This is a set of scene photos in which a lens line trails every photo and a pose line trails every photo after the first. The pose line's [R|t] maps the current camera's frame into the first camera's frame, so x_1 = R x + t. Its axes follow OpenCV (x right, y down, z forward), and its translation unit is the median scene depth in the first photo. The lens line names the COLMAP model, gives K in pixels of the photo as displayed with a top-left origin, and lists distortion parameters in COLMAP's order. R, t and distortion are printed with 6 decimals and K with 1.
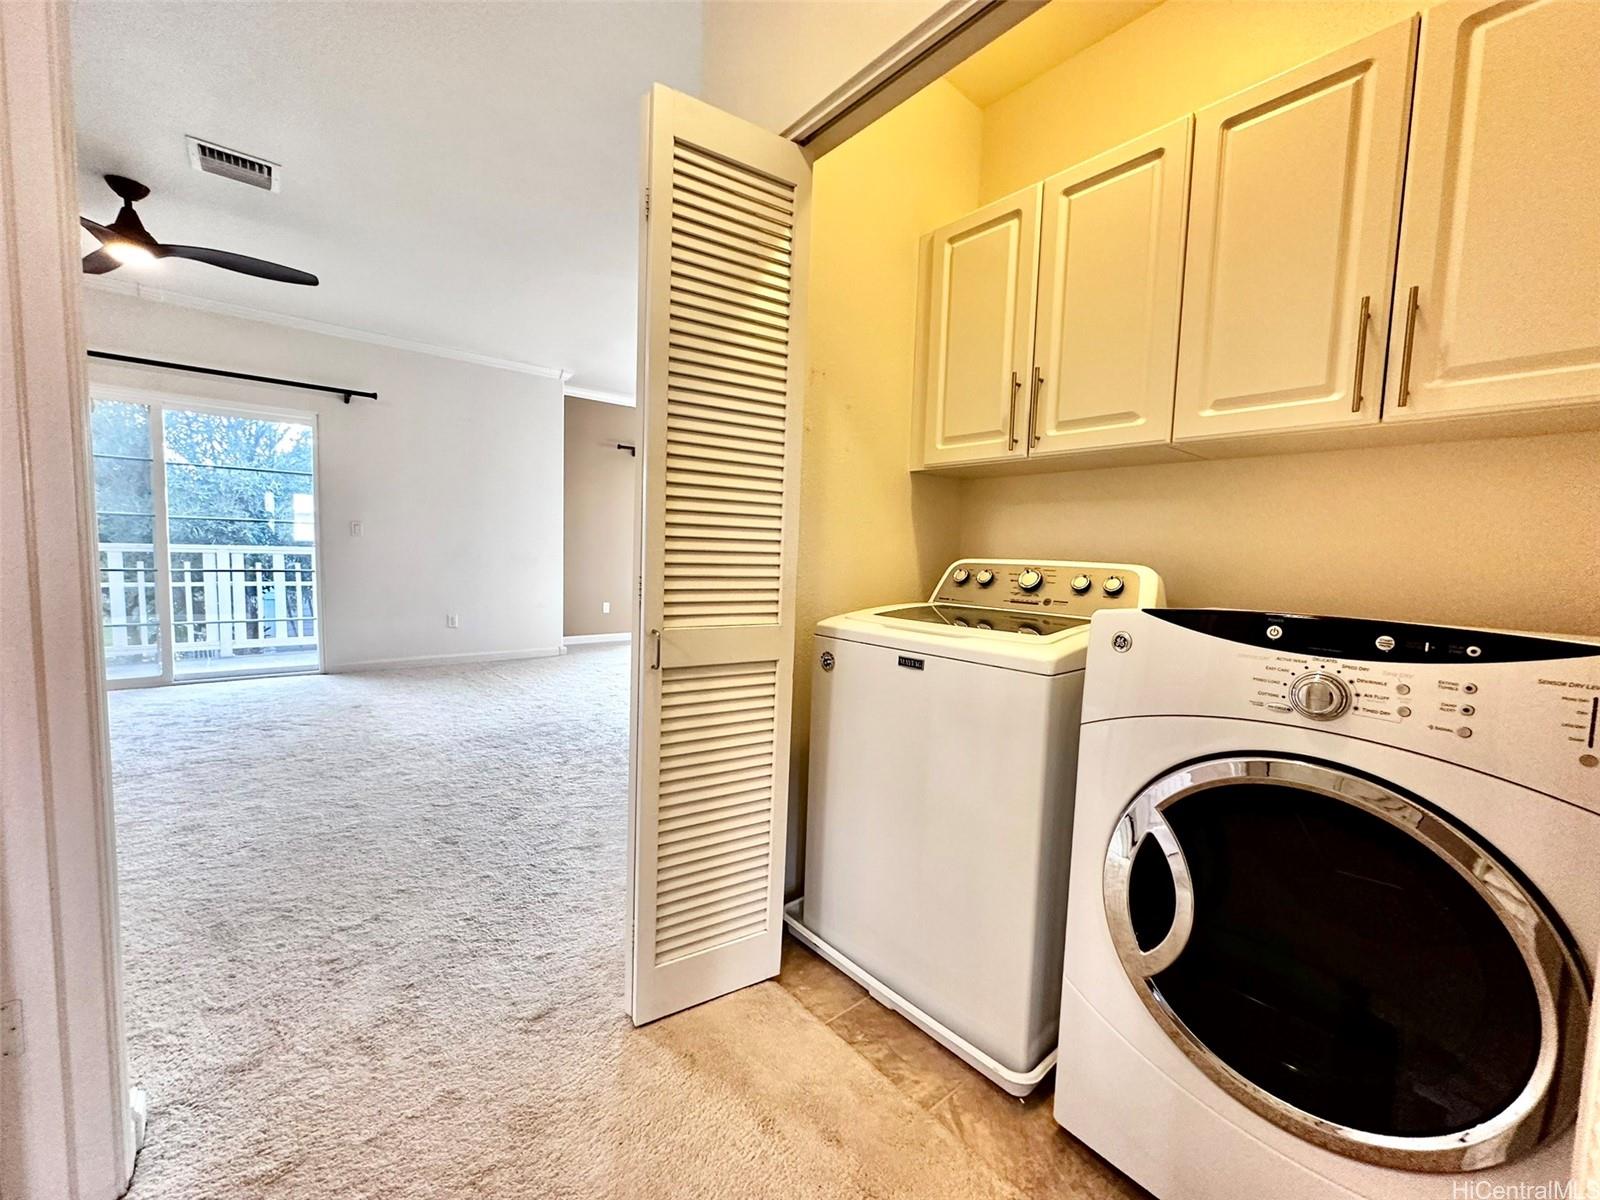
lens RADIAL K [[639.8, 0, 801.7], [0, 639.8, 596.2], [0, 0, 1]] dist [-0.002124, -0.000601]
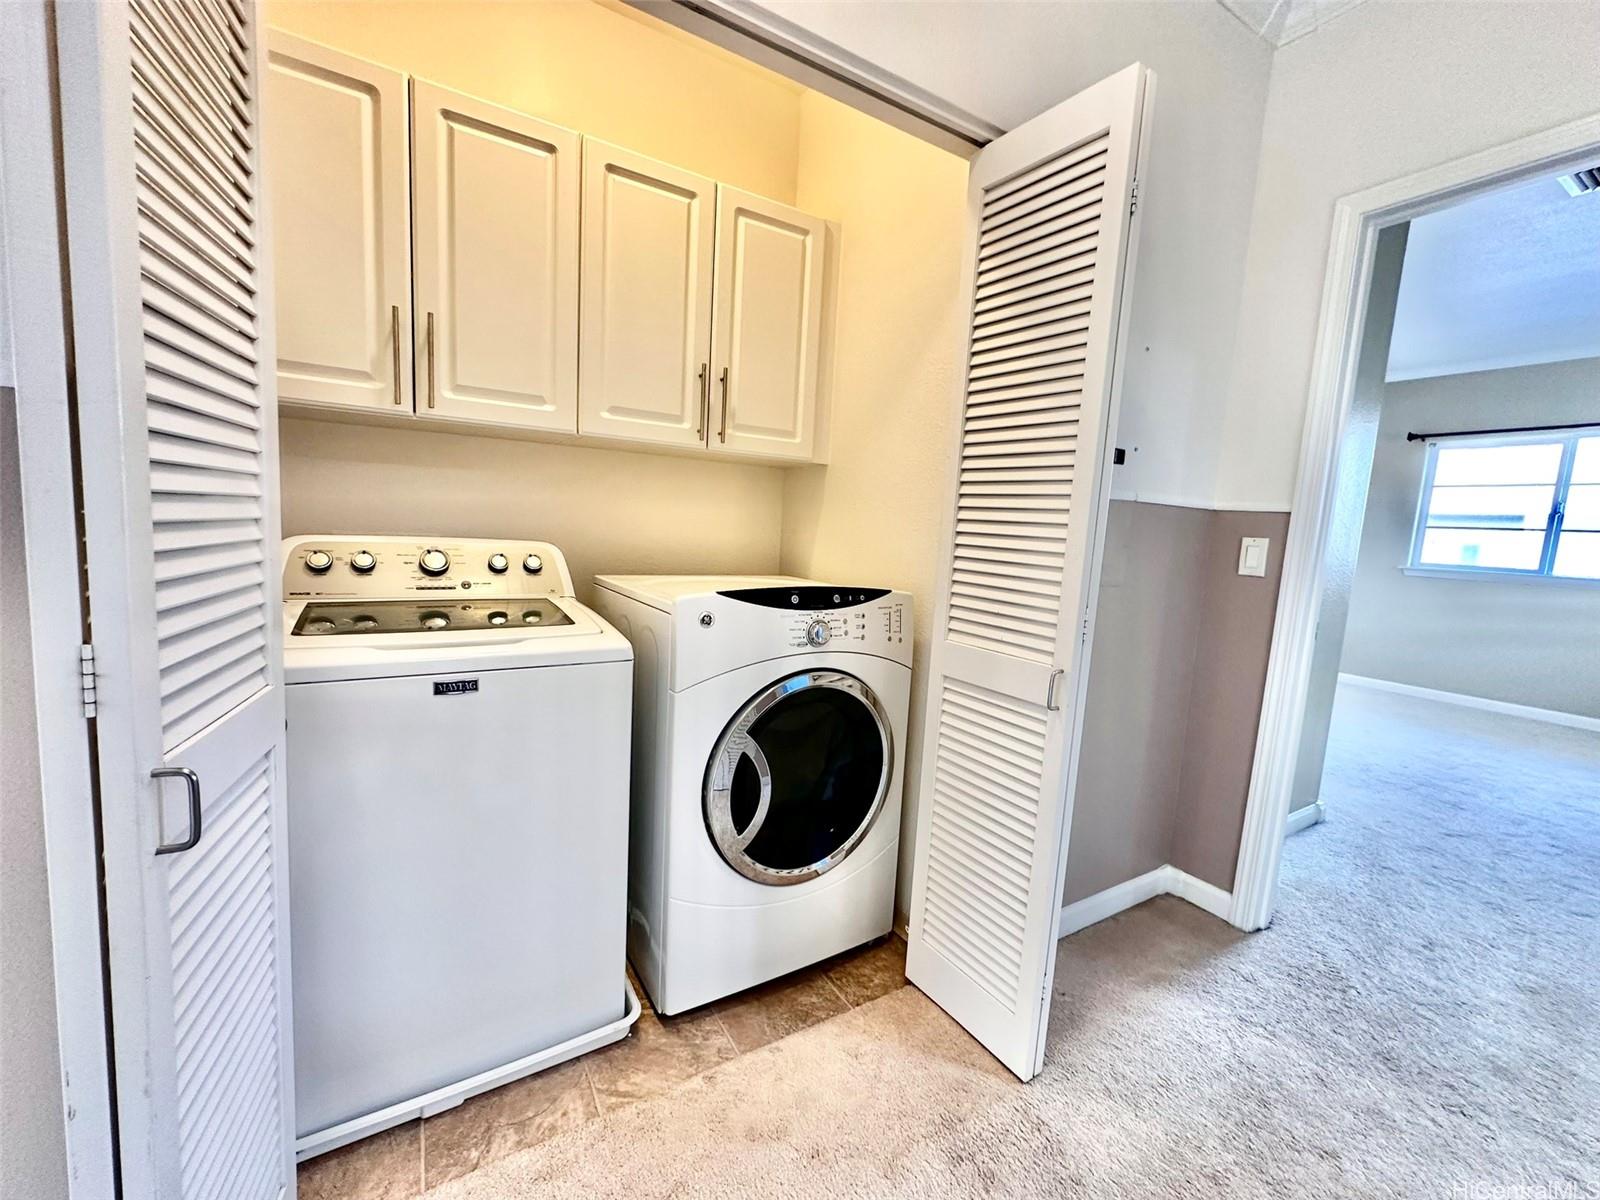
lens RADIAL K [[639.8, 0, 800.2], [0, 639.8, 596.3], [0, 0, 1]] dist [-0.002124, -0.000601]
pose [[0.159947, -0.136076, 0.977701, -0.600352], [0.021960, 0.990698, 0.134293, -0.120248], [-0.986881, -0.000010, 0.161448, 0.518456]]
